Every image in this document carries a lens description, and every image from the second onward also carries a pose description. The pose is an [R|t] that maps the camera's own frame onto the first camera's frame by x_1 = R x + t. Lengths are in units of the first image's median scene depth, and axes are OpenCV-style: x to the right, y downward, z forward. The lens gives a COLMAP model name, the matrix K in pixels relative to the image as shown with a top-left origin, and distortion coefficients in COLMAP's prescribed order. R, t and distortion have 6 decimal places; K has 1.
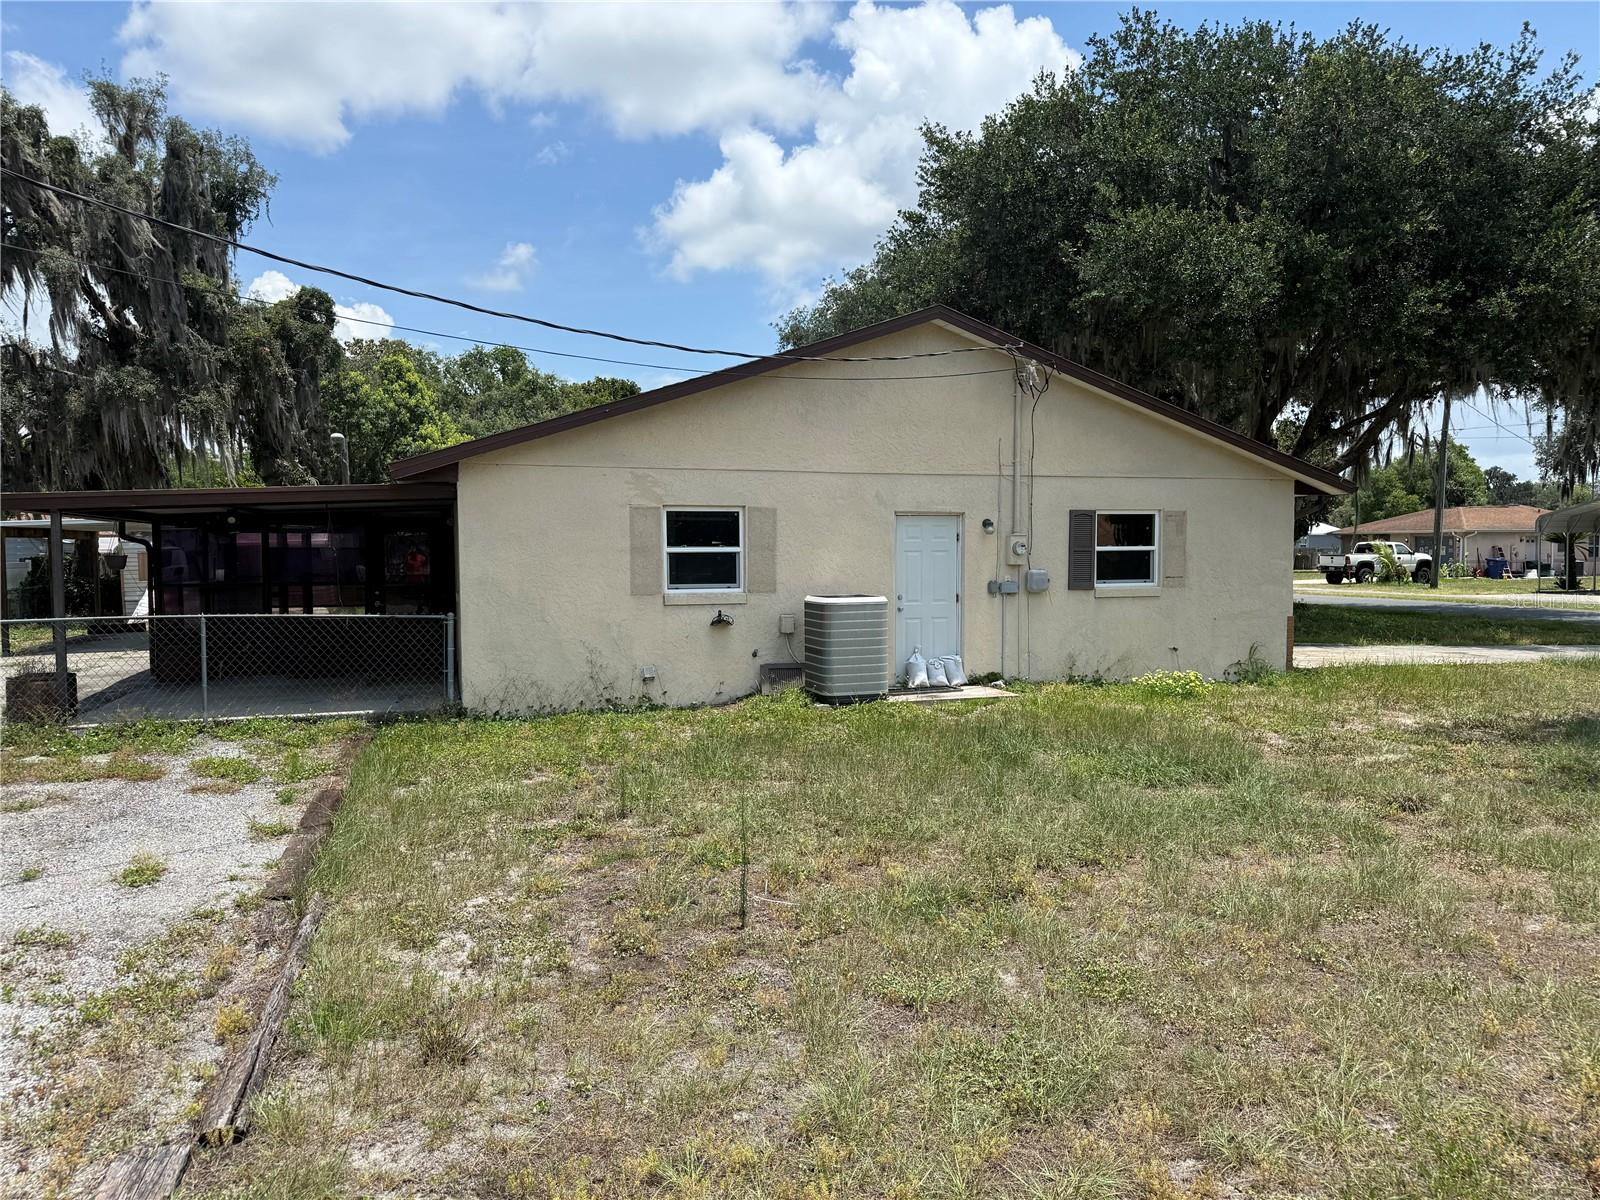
lens RADIAL K [[1130.9, 0, 796.6], [0, 1130.9, 609.0], [0, 0, 1]] dist [0.060942, -0.076007]
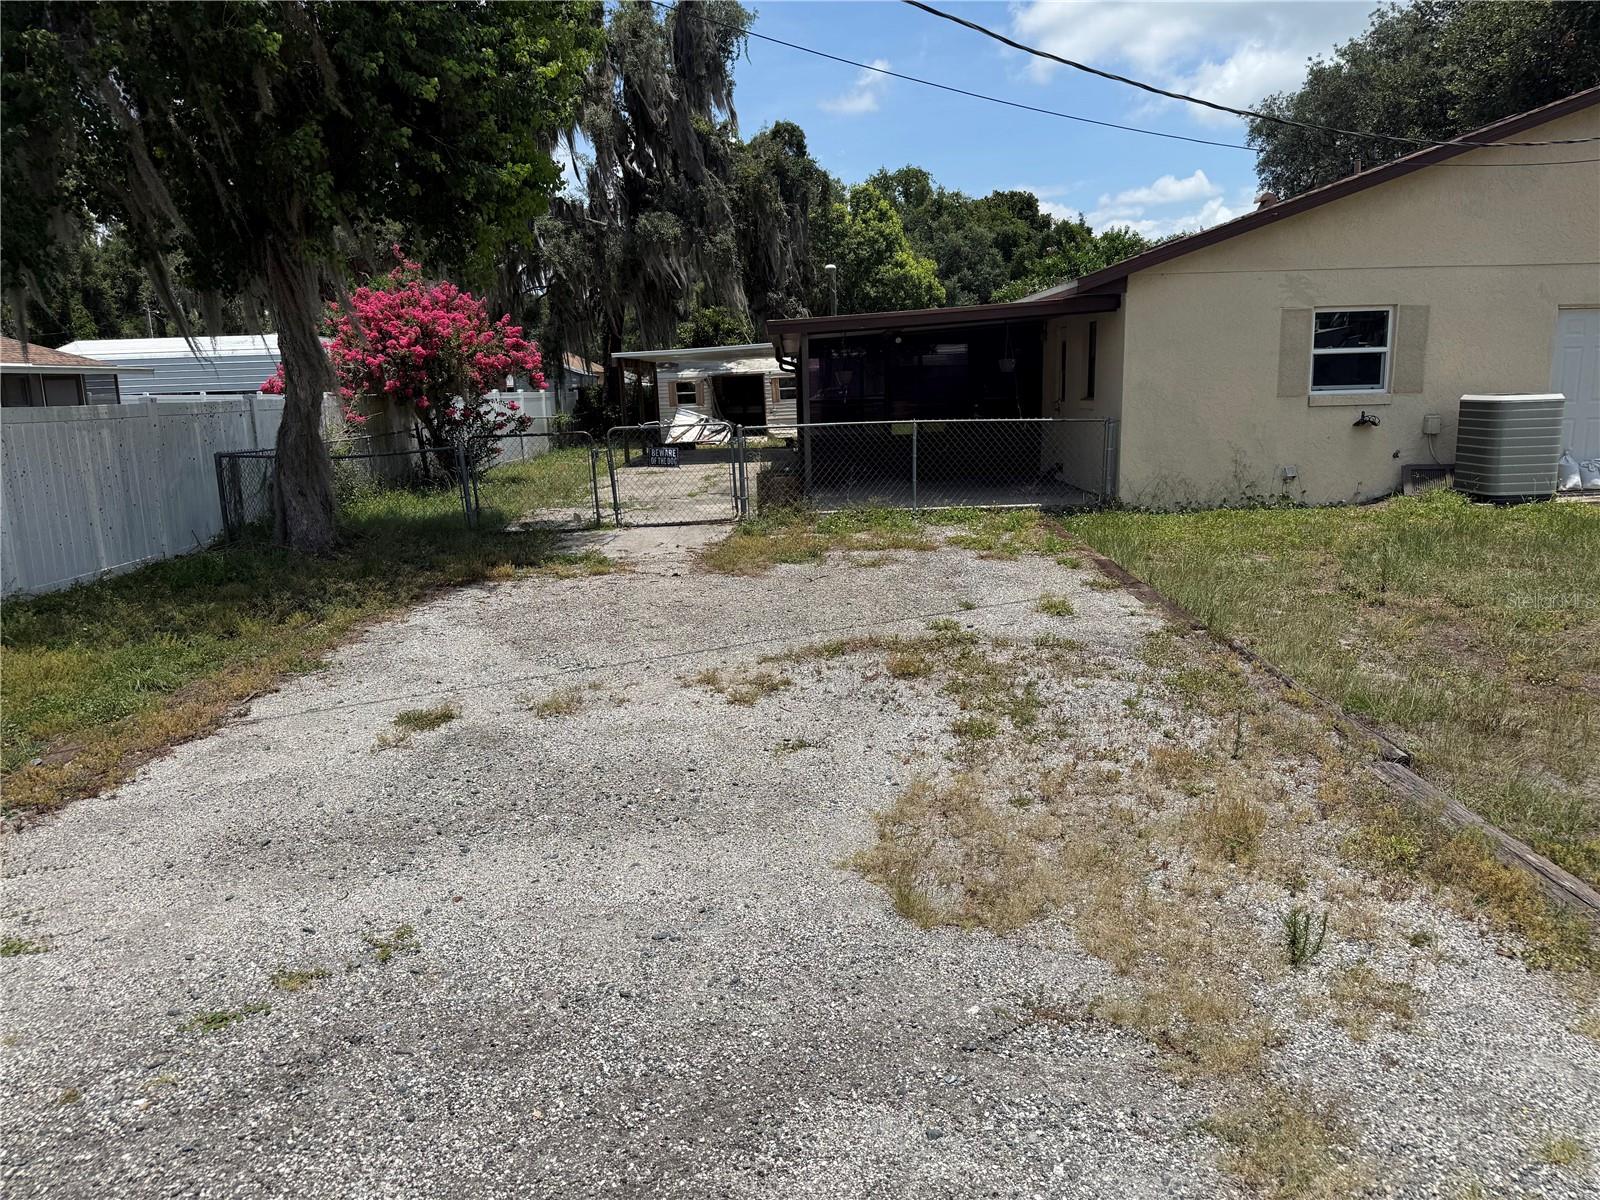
lens RADIAL K [[1130.9, 0, 795.8], [0, 1130.9, 609.2], [0, 0, 1]] dist [0.060942, -0.076007]
pose [[0.952751, 0.037217, -0.301465, -0.235943], [0.008048, 0.989024, 0.147534, 0.021218], [0.303647, -0.142989, 0.941994, -0.146280]]
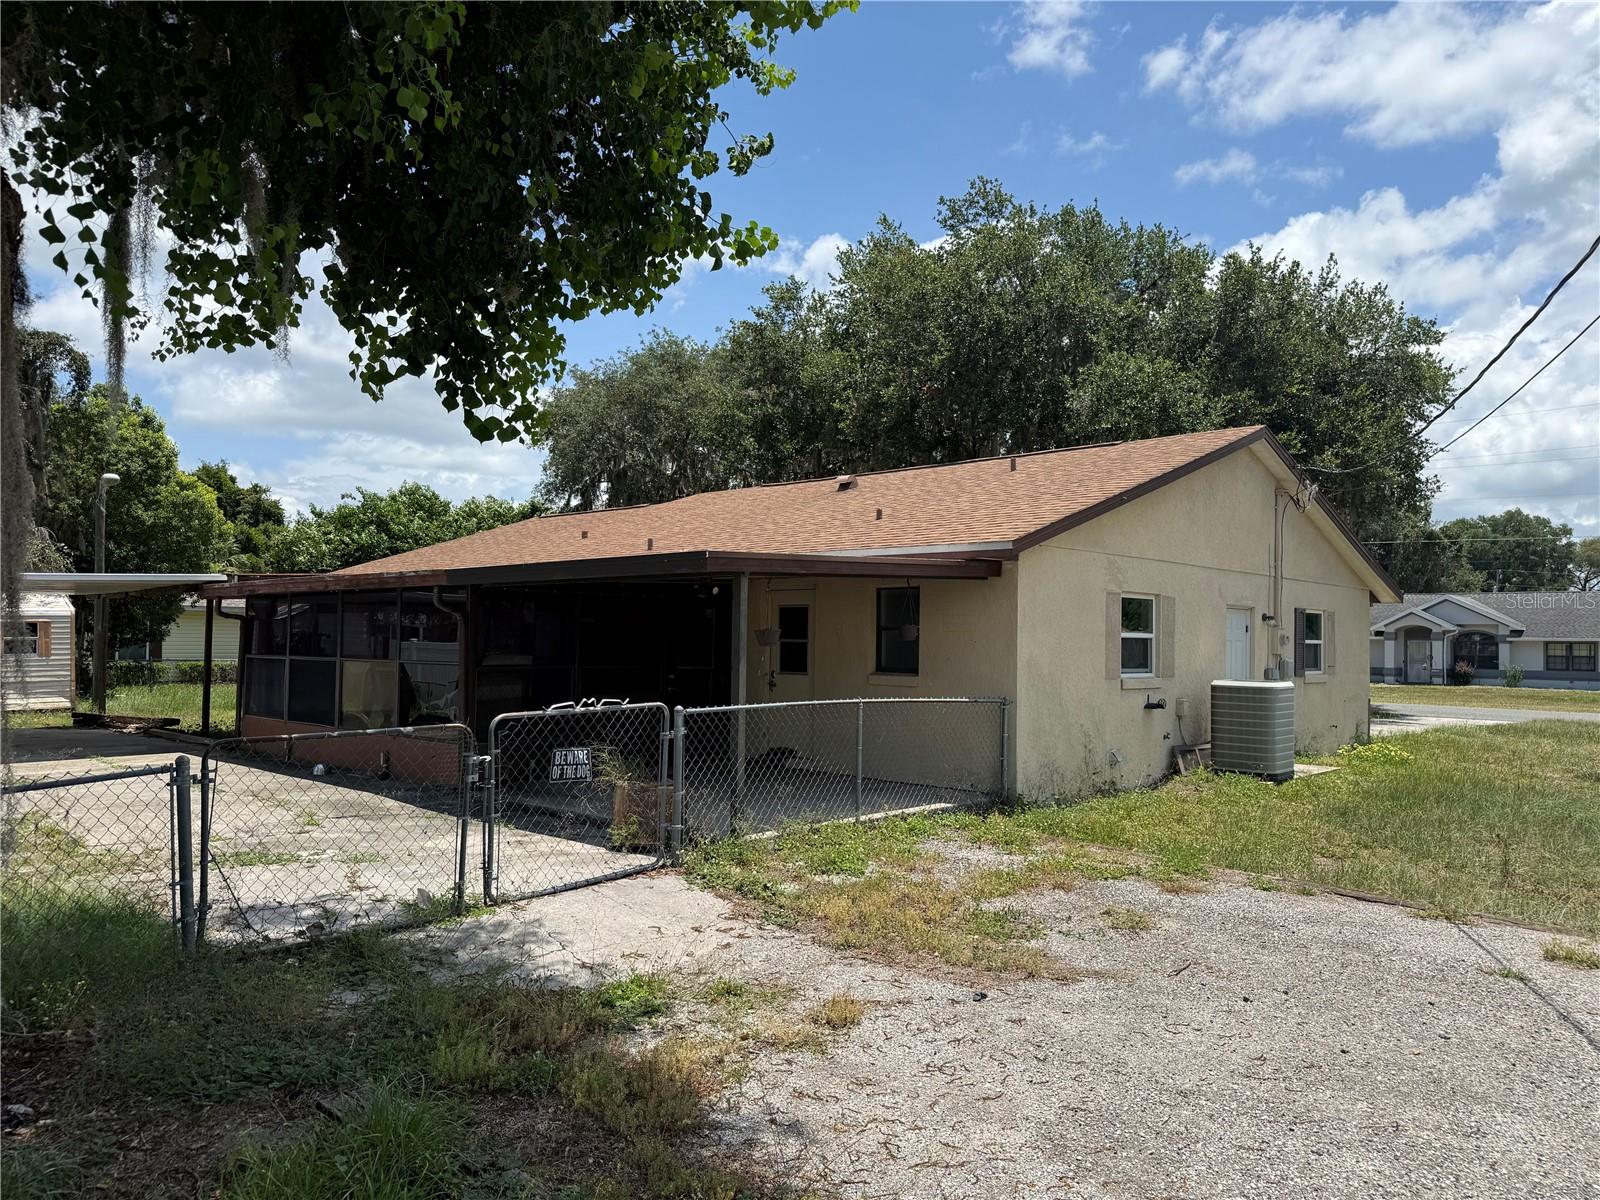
lens RADIAL K [[1130.9, 0, 798.0], [0, 1130.9, 612.3], [0, 0, 1]] dist [0.060942, -0.076007]
pose [[0.881281, 0.029489, 0.471671, -0.835091], [0.006146, 0.997252, -0.073833, 0.000995], [-0.472552, 0.067966, 0.878678, 0.233070]]
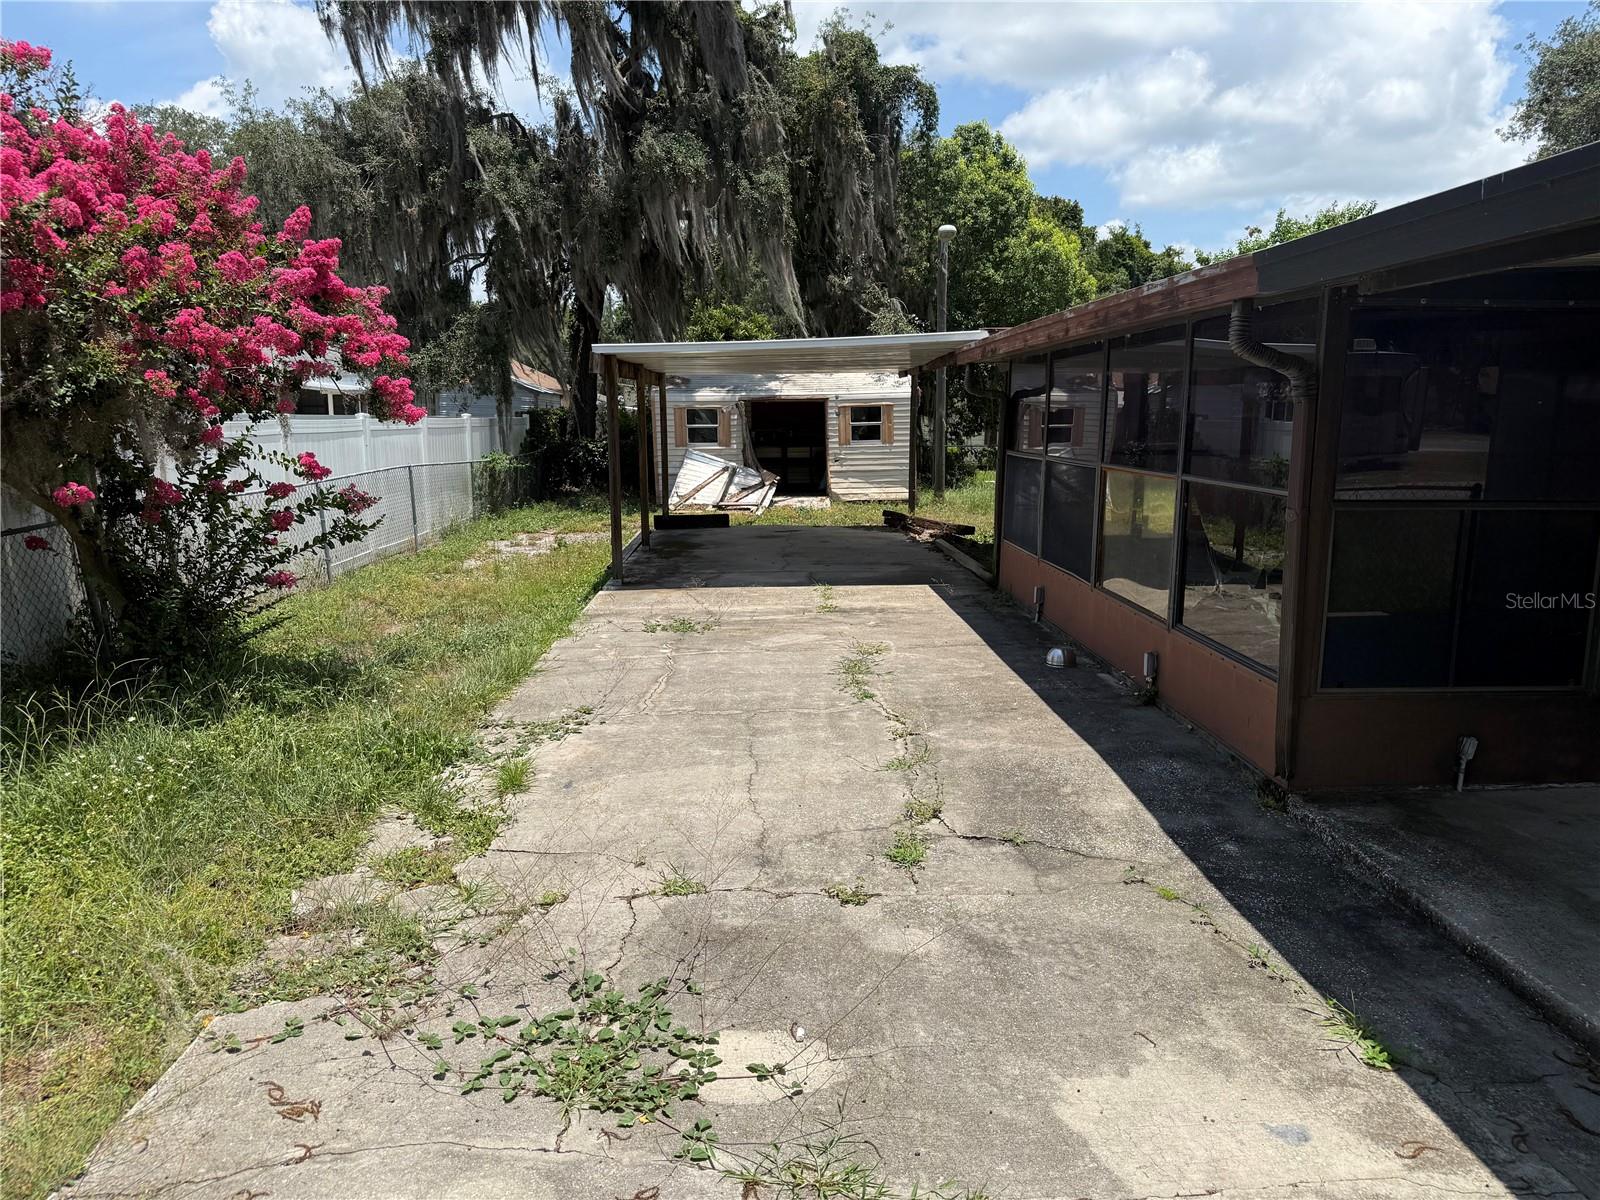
lens RADIAL K [[1130.9, 0, 803.6], [0, 1130.9, 614.7], [0, 0, 1]] dist [0.060942, -0.076007]
pose [[0.963180, 0.056854, -0.262778, -0.696838], [-0.023019, 0.991235, 0.130090, -0.033430], [0.267871, -0.119251, 0.956046, 0.749715]]
